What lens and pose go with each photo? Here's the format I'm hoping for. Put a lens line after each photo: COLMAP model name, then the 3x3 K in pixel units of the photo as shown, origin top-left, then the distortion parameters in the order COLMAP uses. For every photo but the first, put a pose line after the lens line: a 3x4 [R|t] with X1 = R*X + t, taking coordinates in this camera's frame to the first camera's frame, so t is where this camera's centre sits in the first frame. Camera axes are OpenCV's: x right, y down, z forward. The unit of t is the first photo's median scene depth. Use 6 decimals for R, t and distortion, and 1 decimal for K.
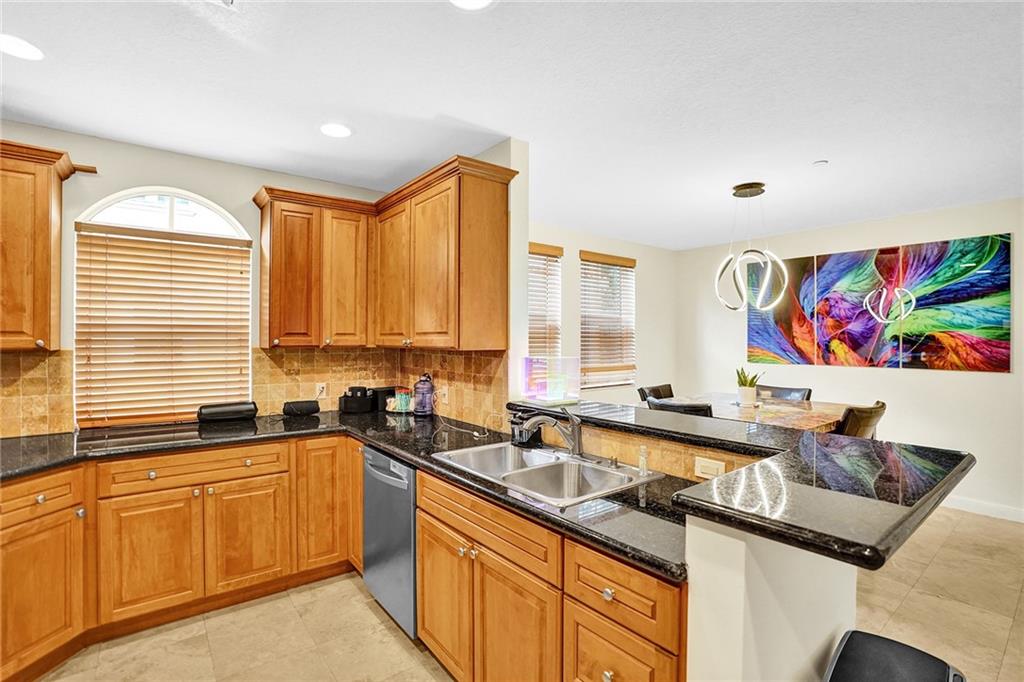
lens RADIAL K [[493.7, 0, 512.3], [0, 493.7, 338.9], [0, 0, 1]] dist [-0.059925, 0.022093]
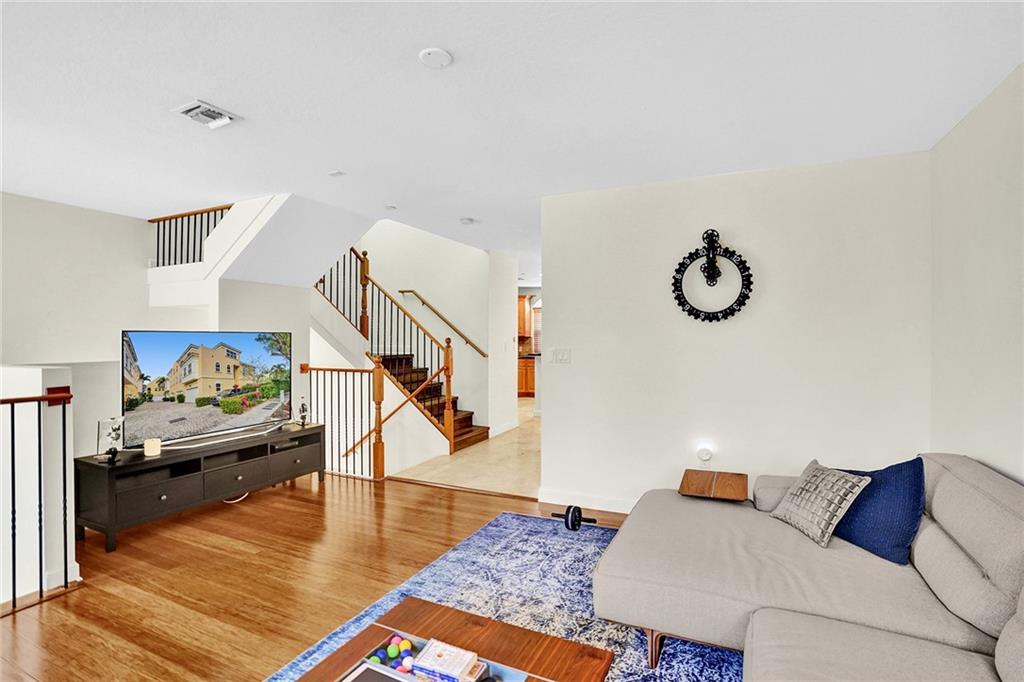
lens RADIAL K [[483.2, 0, 512.0], [0, 483.2, 341.0], [0, 0, 1]] dist [0.001709, 0.000252]
pose [[0.427376, -0.001385, -0.904073, 2.703231], [0.000713, 0.999999, -0.001195, 0.059556], [0.904074, -0.000134, 0.427377, -0.959669]]
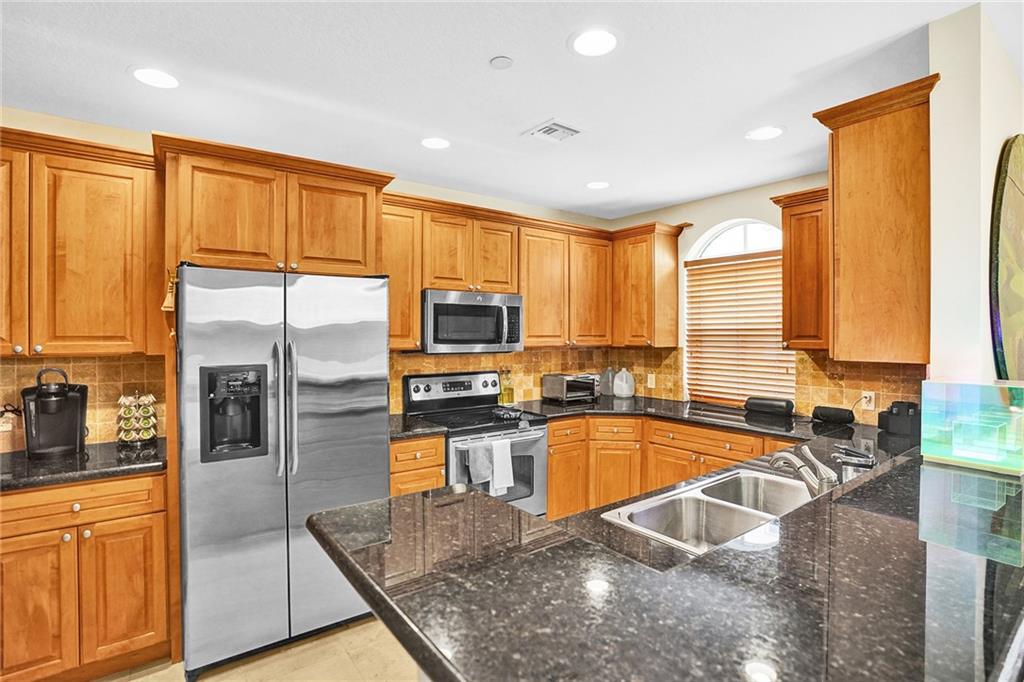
lens RADIAL K [[493.7, 0, 512.3], [0, 493.7, 338.9], [0, 0, 1]] dist [-0.059925, 0.022093]
pose [[-0.042358, 0.008719, -0.999064, 0.586443], [0.000573, 0.999962, 0.008703, -0.015023], [0.999102, -0.000203, -0.042361, 0.470680]]
